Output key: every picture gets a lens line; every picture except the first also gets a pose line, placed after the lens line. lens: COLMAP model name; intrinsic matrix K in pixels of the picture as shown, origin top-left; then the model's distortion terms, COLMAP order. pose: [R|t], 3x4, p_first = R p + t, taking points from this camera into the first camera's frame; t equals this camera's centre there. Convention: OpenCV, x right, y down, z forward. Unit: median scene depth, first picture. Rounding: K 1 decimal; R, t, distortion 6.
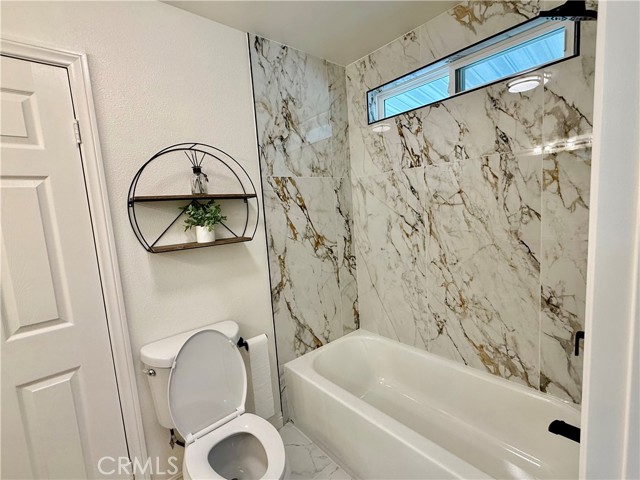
lens RADIAL K [[289.6, 0, 321.0], [0, 289.6, 236.0], [0, 0, 1]] dist [0.001528, 0.001151]
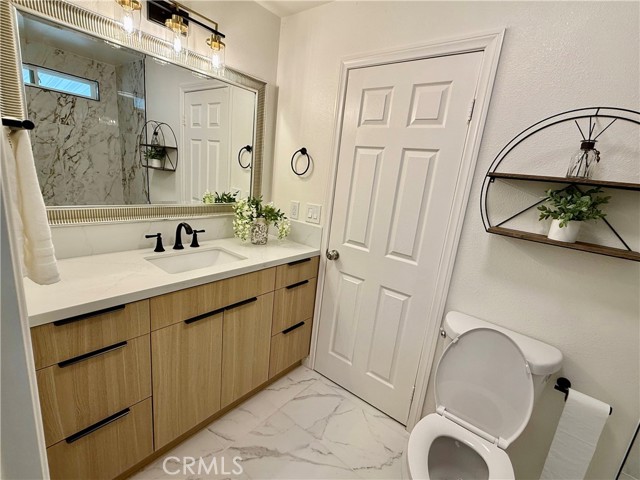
lens RADIAL K [[289.6, 0, 317.1], [0, 289.6, 238.7], [0, 0, 1]] dist [0.001528, 0.001151]
pose [[0.181910, 0.303291, -0.935373, 0.227920], [-0.228196, 0.938296, 0.259860, -0.039166], [0.956470, 0.166177, 0.239895, 0.205476]]
